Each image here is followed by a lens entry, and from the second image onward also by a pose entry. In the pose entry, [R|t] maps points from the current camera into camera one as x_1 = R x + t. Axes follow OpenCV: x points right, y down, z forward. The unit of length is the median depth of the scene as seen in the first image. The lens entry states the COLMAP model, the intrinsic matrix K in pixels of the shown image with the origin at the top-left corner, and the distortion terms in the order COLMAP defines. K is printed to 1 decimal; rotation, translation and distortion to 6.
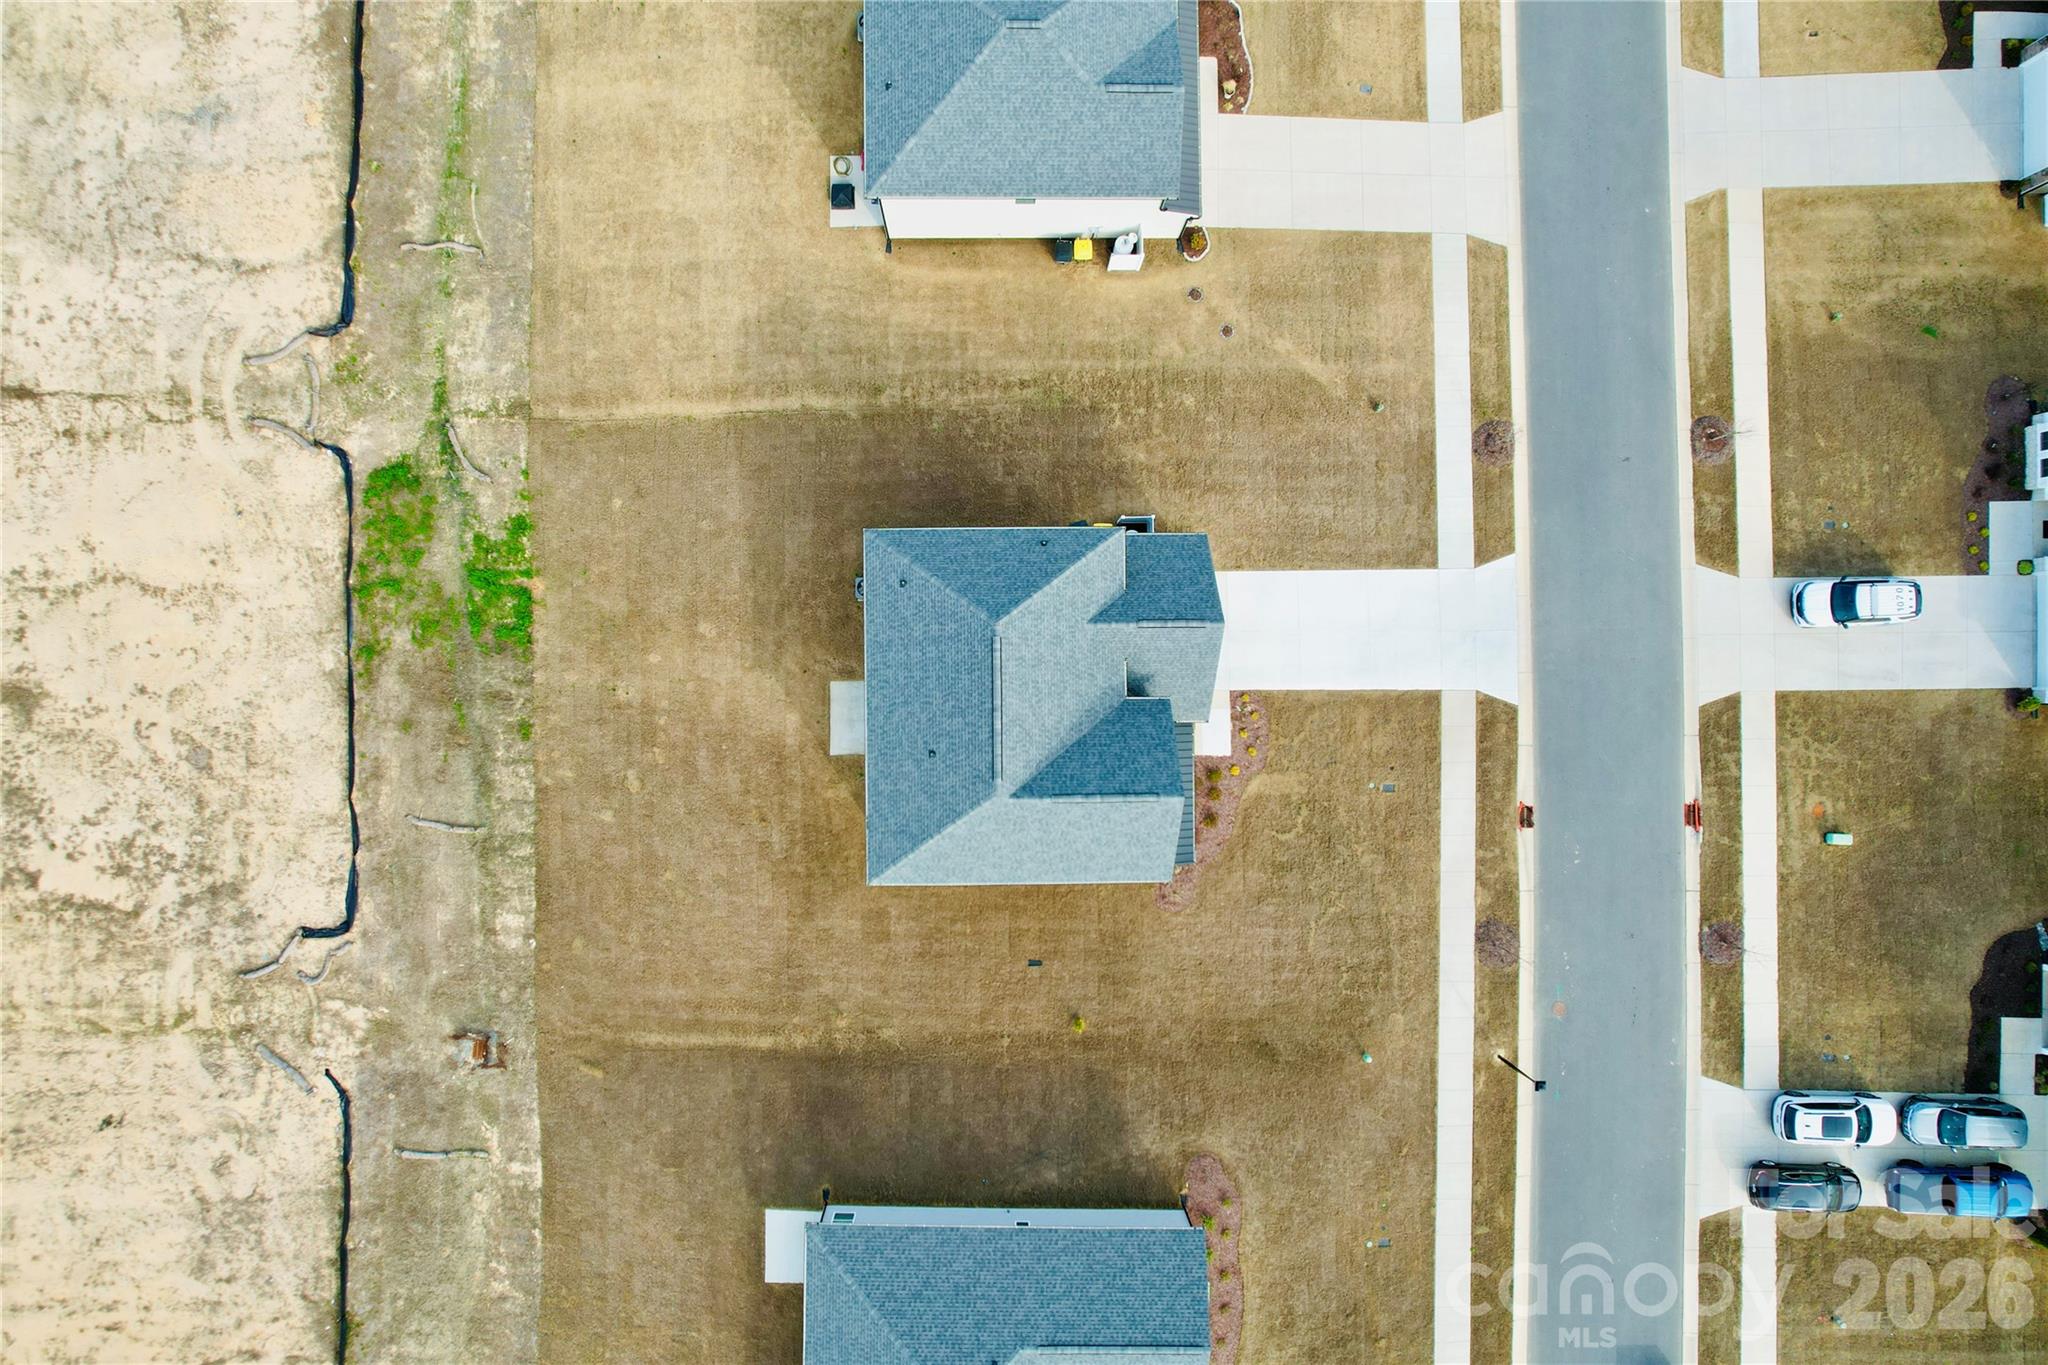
lens RADIAL K [[1301.0, 0, 1024.0], [0, 1301.0, 682.5], [0, 0, 1]] dist [-0.067112, 0.068506]
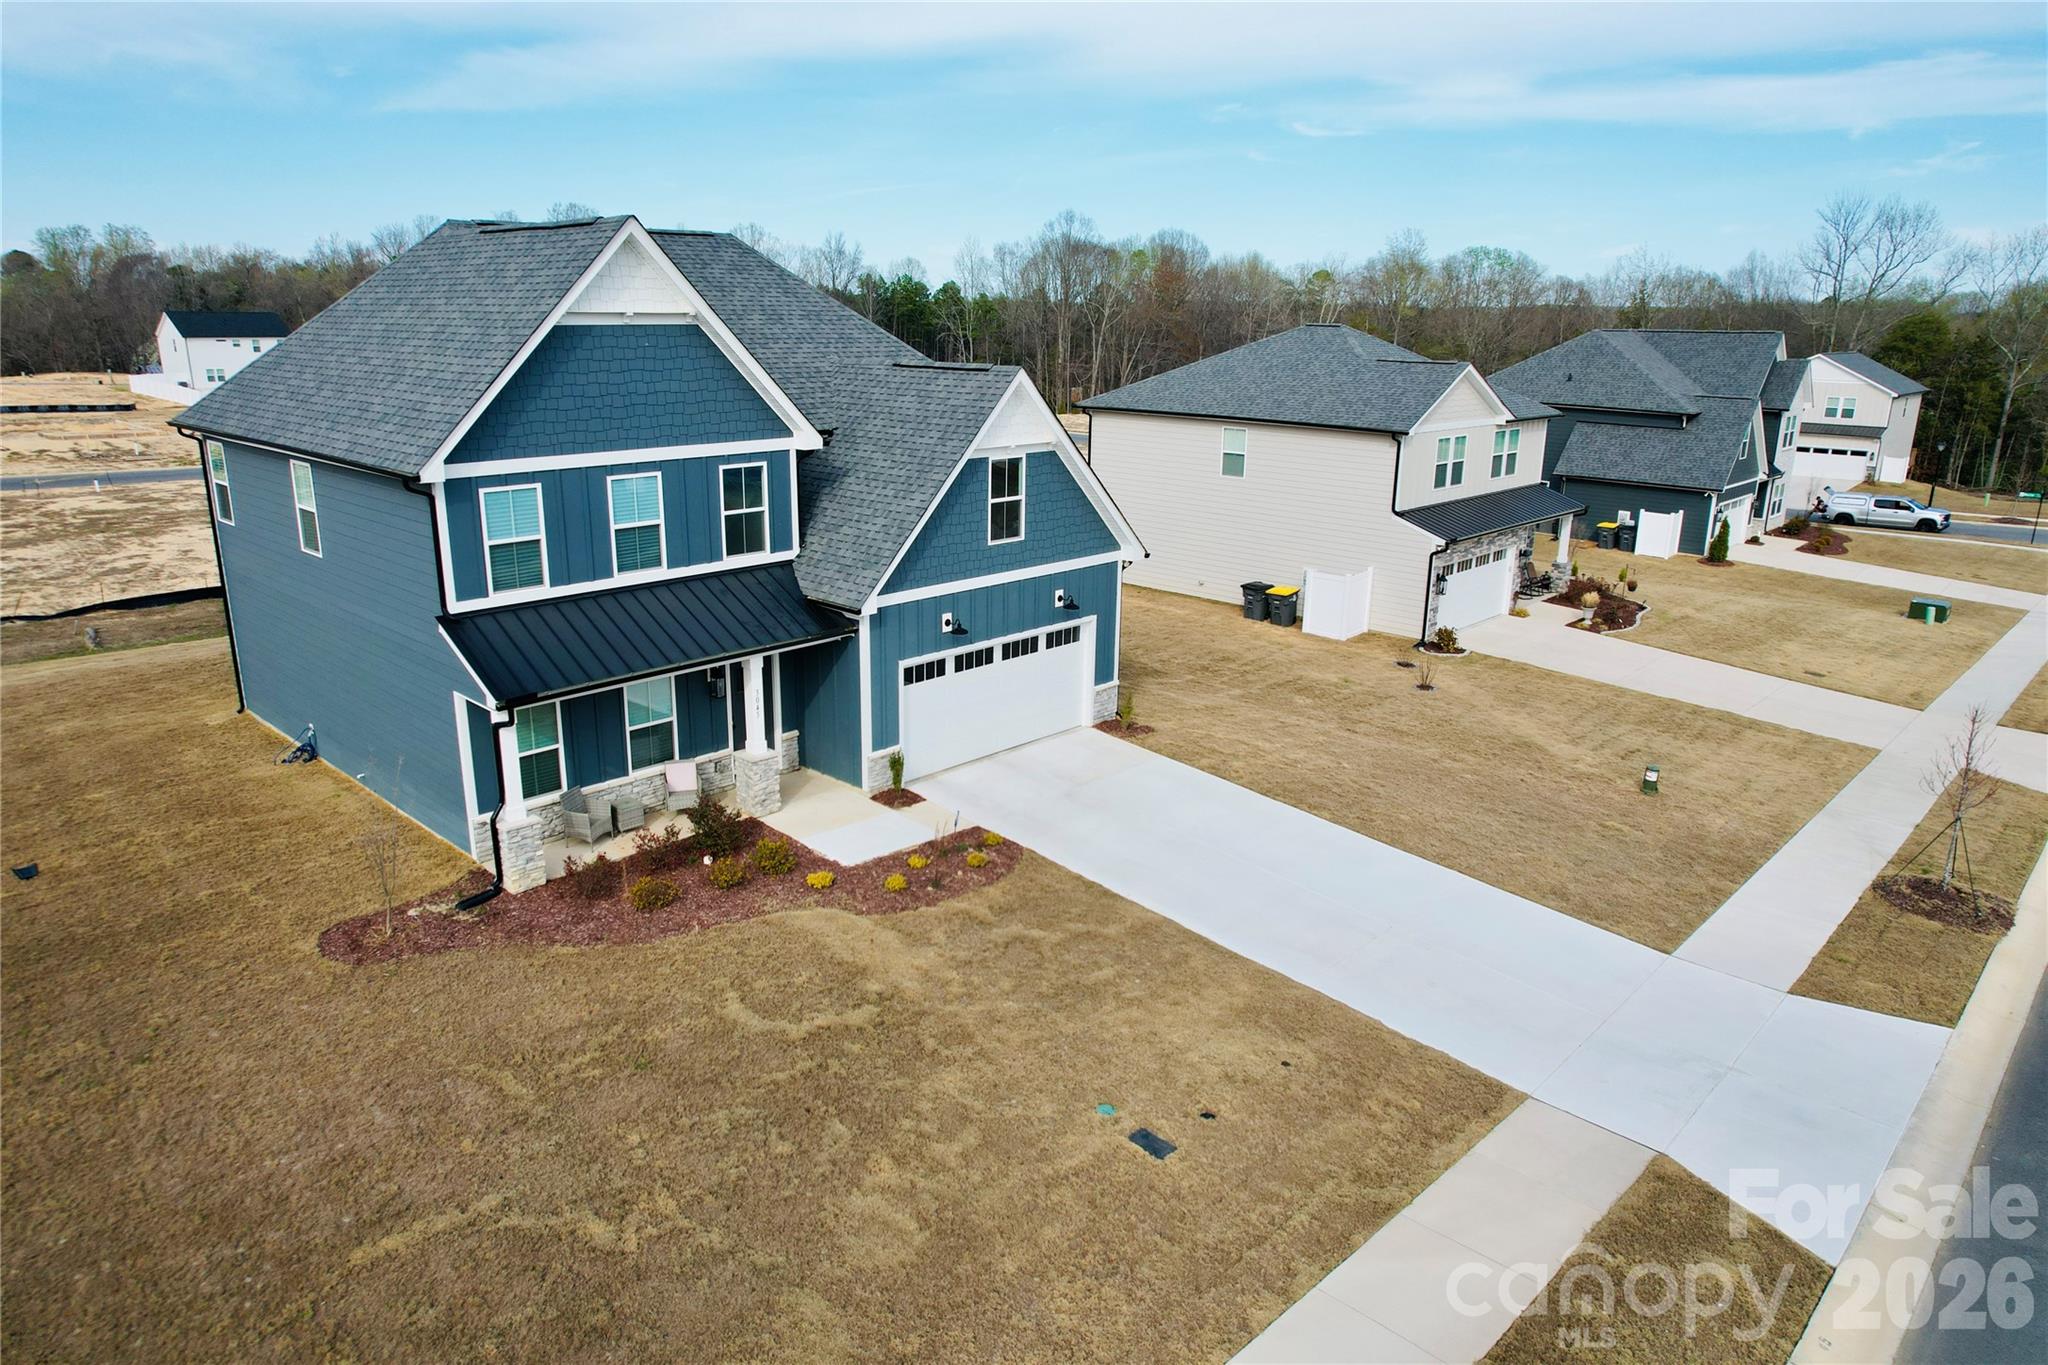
lens RADIAL K [[1312.7, 0, 1010.2], [0, 1312.7, 686.7], [0, 0, 1]] dist [-0.077625, 0.070195]
pose [[0.715977, 0.173102, -0.676323, 0.416148], [-0.698085, 0.187734, -0.690965, 0.257422], [0.007361, 0.966846, 0.255254, 0.848239]]
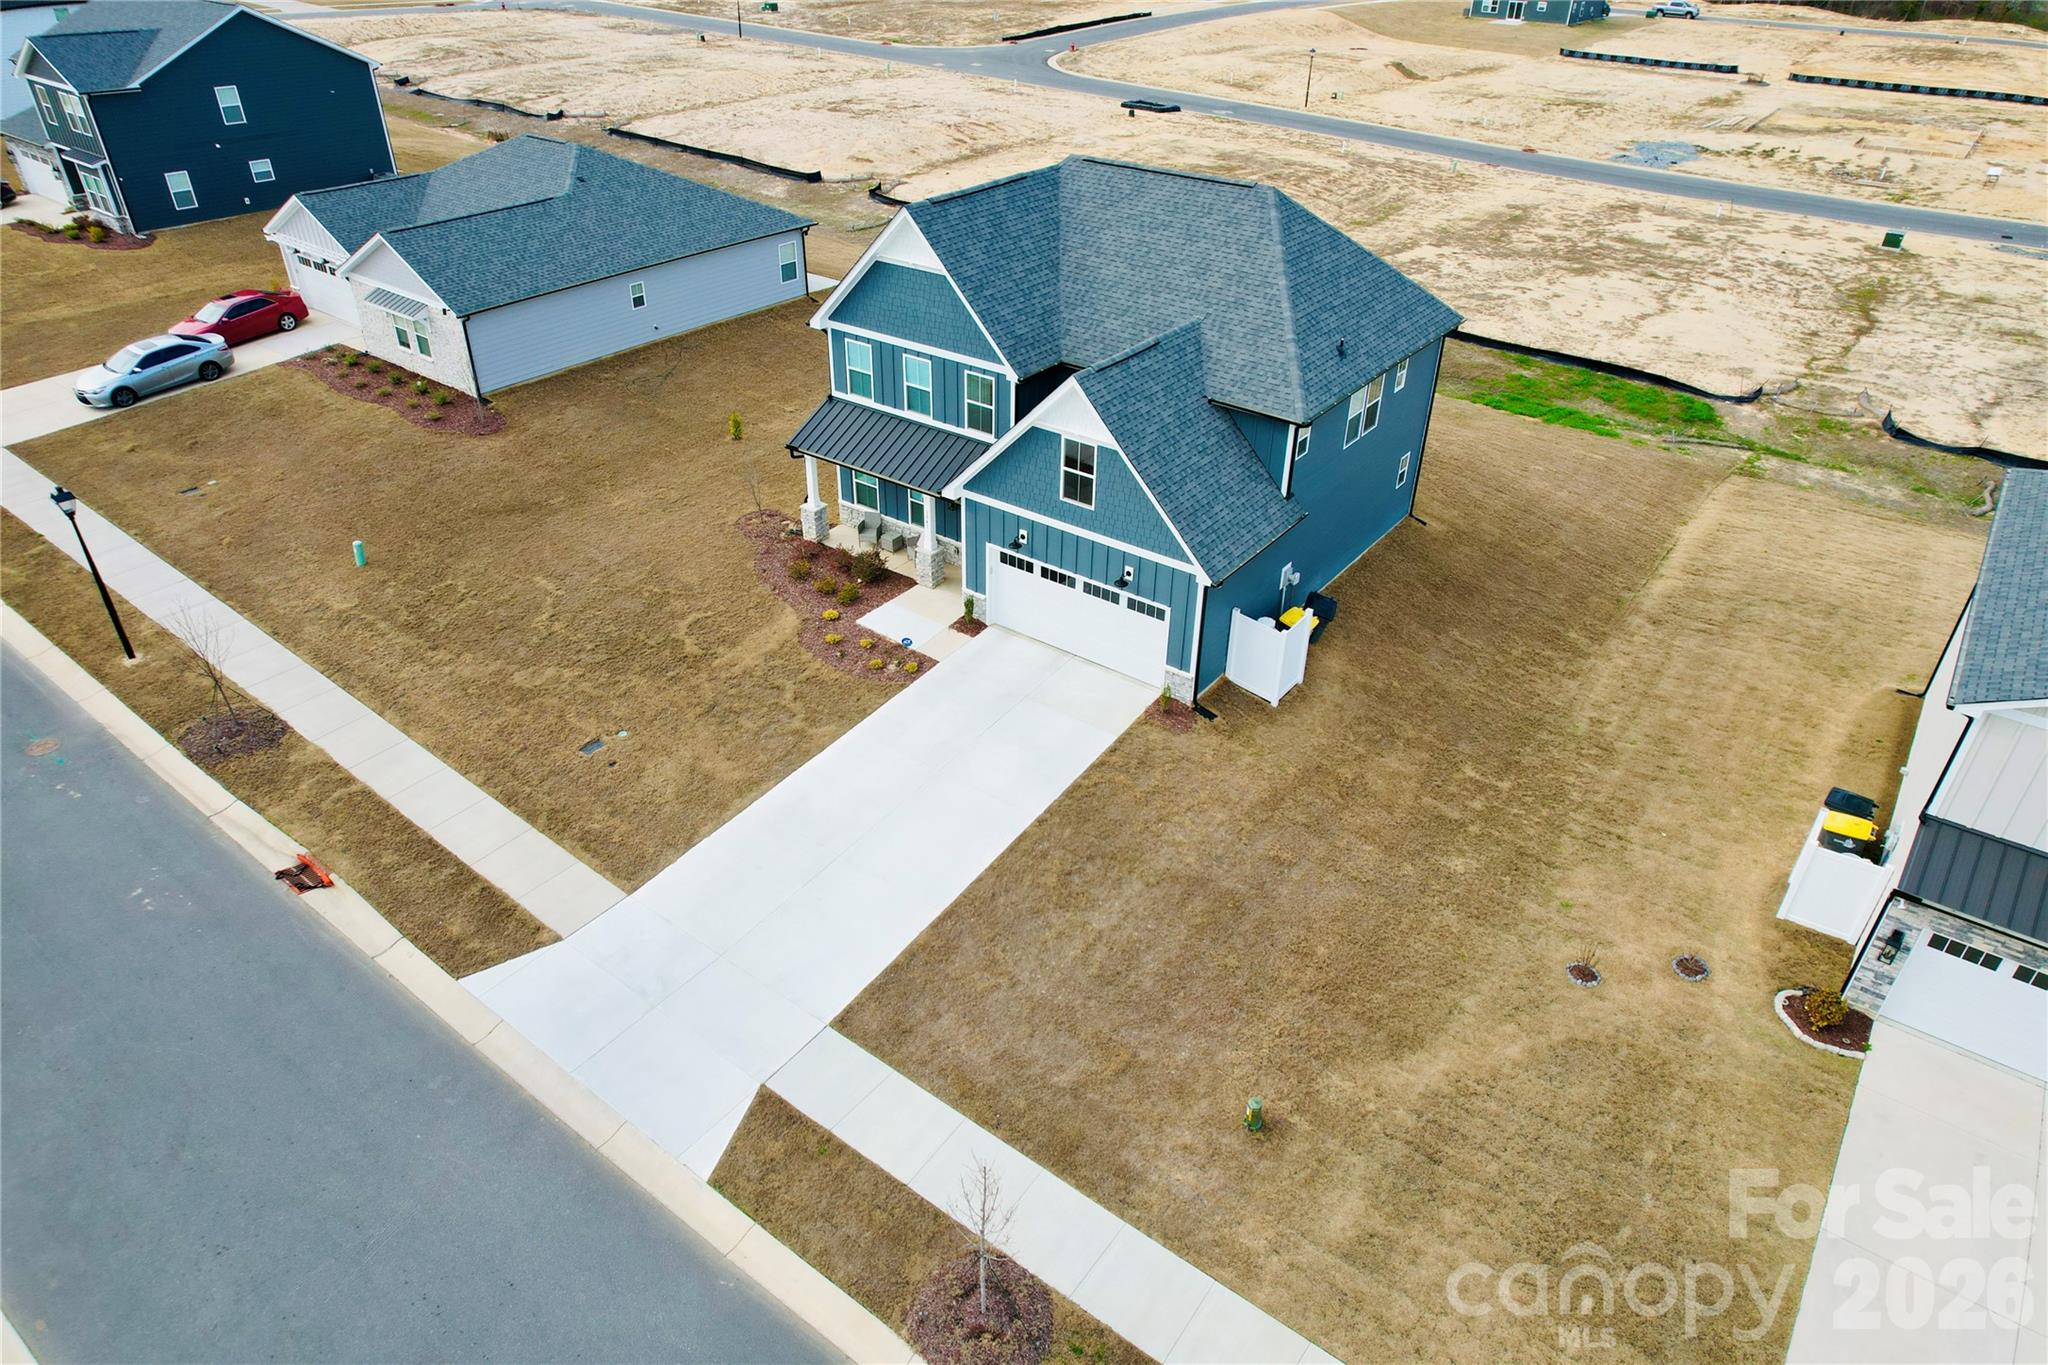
lens RADIAL K [[1312.7, 0, 1010.2], [0, 1312.7, 686.7], [0, 0, 1]] dist [-0.077625, 0.070195]
pose [[-0.609261, 0.400861, -0.684187, 0.525551], [-0.792359, -0.341602, 0.505445, -0.304567], [-0.031106, 0.850070, 0.525751, 0.699244]]
